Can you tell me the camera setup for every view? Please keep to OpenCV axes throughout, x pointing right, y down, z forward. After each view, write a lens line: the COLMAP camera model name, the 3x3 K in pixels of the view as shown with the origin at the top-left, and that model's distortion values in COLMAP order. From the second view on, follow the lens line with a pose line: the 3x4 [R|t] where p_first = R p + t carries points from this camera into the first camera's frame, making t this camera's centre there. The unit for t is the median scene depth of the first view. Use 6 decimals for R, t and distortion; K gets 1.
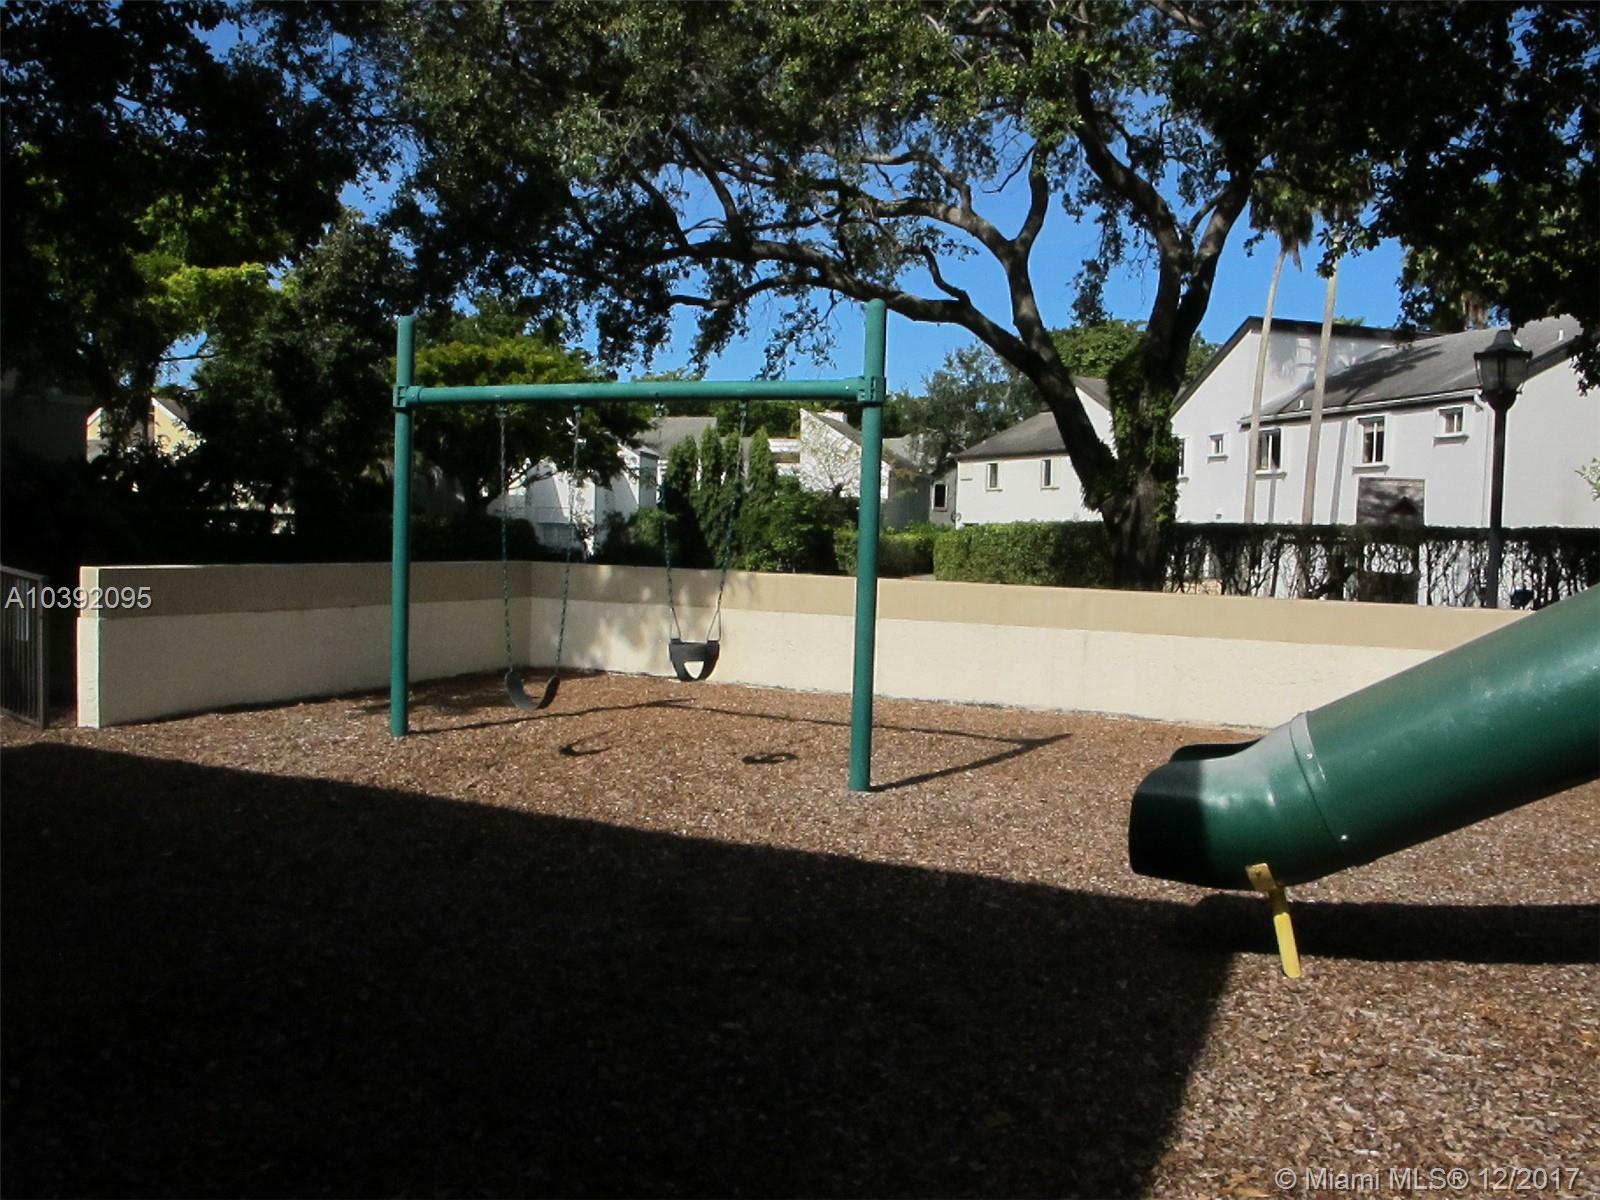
lens RADIAL K [[1348.7, 0, 792.9], [0, 1348.7, 615.2], [0, 0, 1]] dist [-0.151086, 0.117410]
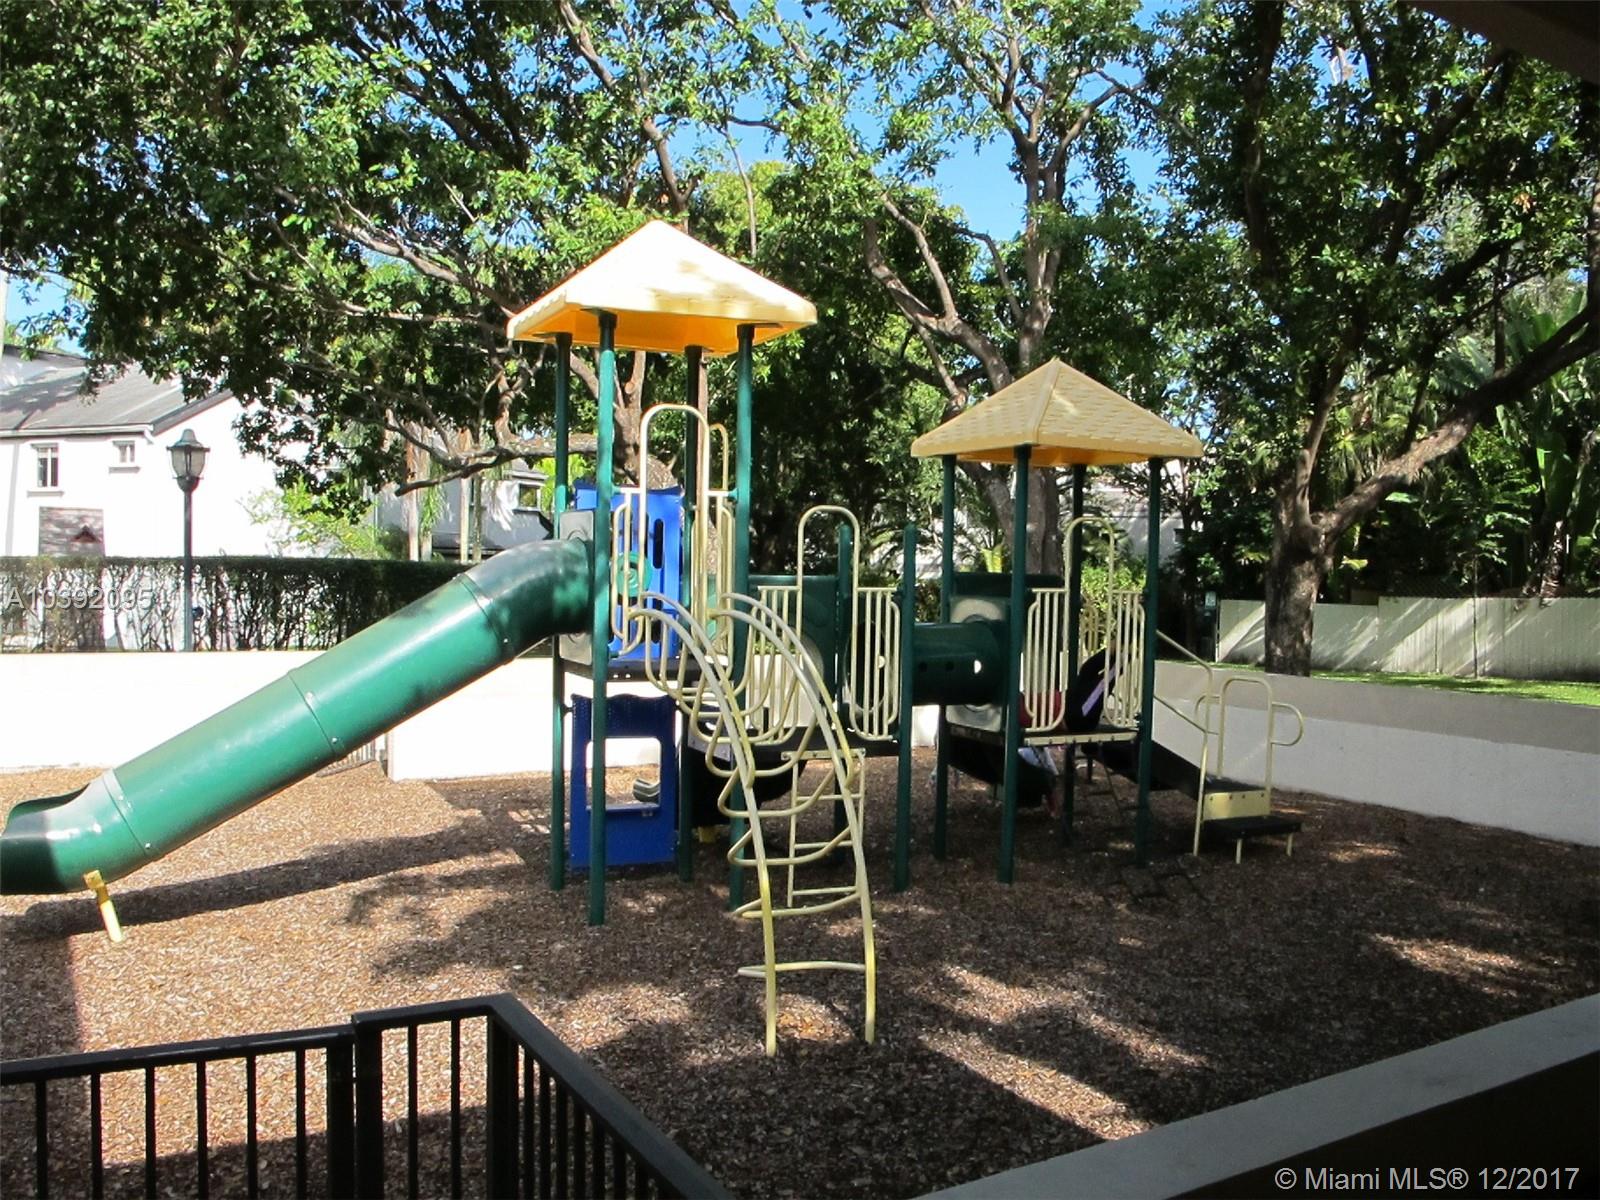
lens RADIAL K [[1348.7, 0, 792.9], [0, 1348.7, 615.2], [0, 0, 1]] dist [-0.151086, 0.117410]
pose [[0.584332, -0.050243, 0.809958, -0.084281], [0.049359, 0.998434, 0.026324, -0.024344], [-0.810012, 0.024597, 0.585897, -0.123610]]
